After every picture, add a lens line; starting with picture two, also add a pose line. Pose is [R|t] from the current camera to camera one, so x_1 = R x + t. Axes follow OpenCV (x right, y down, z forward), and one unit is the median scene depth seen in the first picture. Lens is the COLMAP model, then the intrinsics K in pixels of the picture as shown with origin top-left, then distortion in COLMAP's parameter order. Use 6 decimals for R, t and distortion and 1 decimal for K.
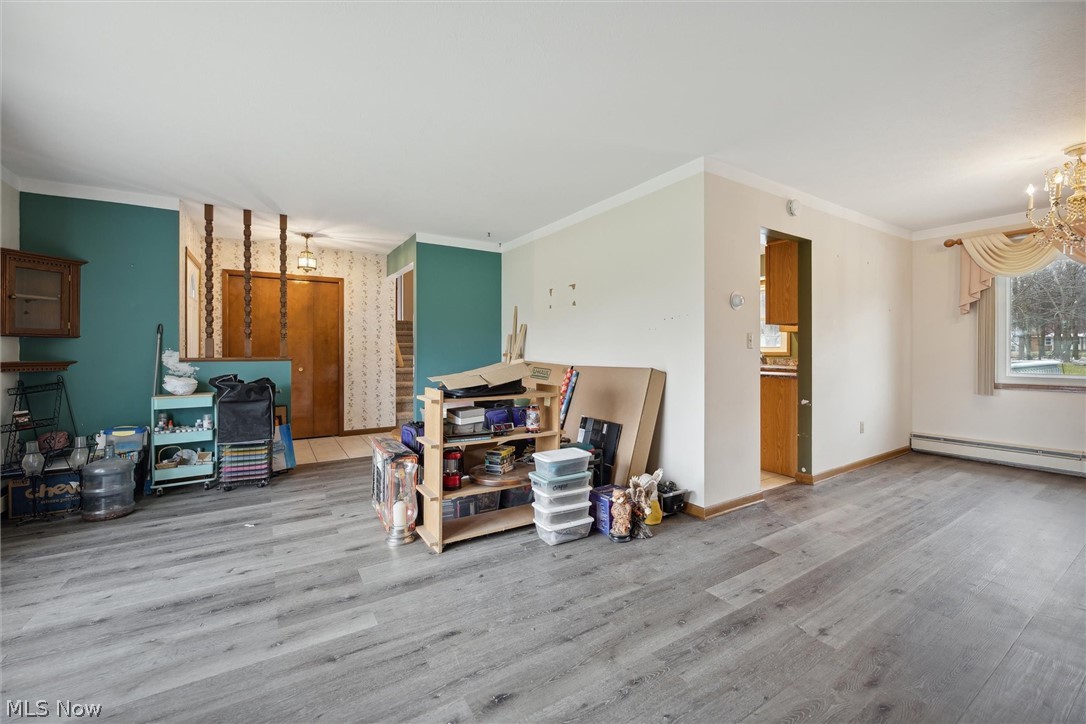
lens RADIAL K [[436.5, 0, 539.0], [0, 436.5, 354.1], [0, 0, 1]] dist [-0.005265, -0.000250]
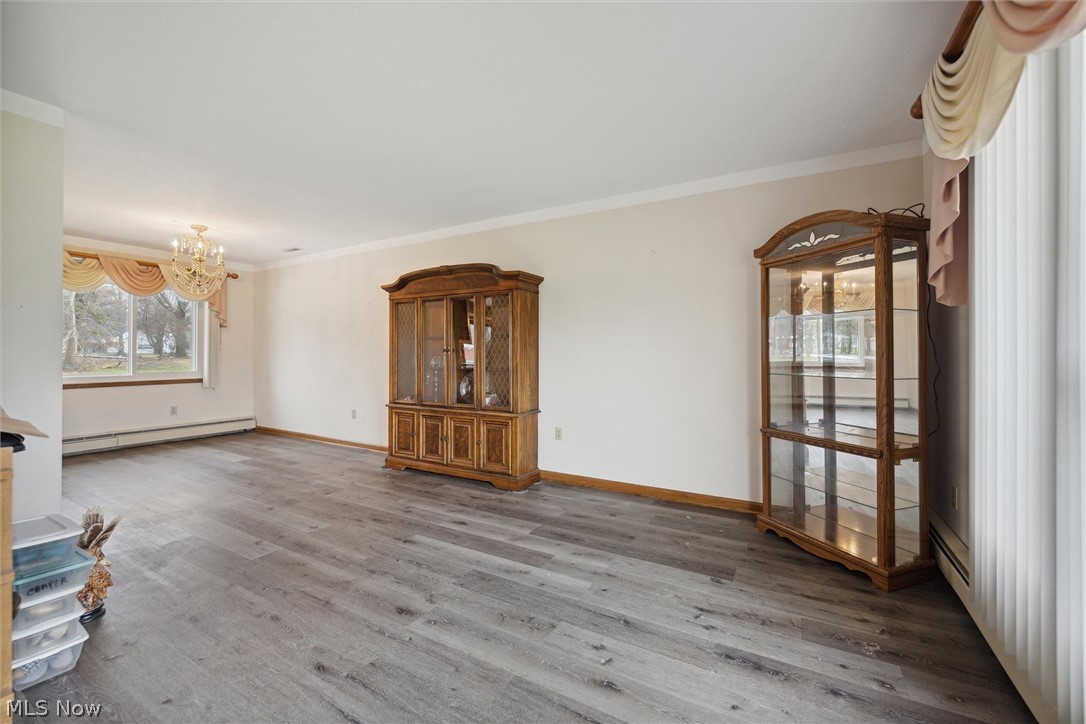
lens RADIAL K [[436.5, 0, 546.7], [0, 436.5, 355.3], [0, 0, 1]] dist [-0.005265, -0.000250]
pose [[-0.471560, 0.002620, 0.881830, -1.216470], [0.011149, 0.999933, 0.002992, -0.003657], [-0.881763, 0.011243, -0.471558, 1.001639]]
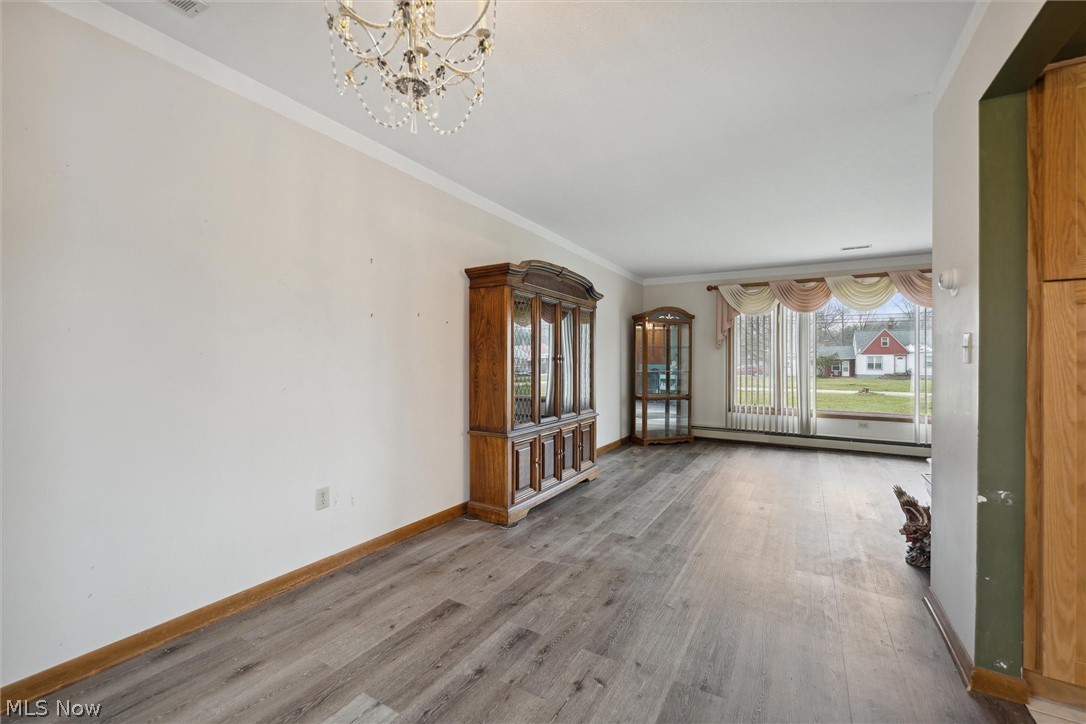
lens RADIAL K [[436.5, 0, 546.5], [0, 436.5, 362.1], [0, 0, 1]] dist [-0.005265, -0.000250]
pose [[-0.891359, 0.002275, -0.453293, 2.018930], [-0.000725, 0.999979, 0.006446, -0.025266], [0.453298, 0.006074, -0.891338, 2.228174]]
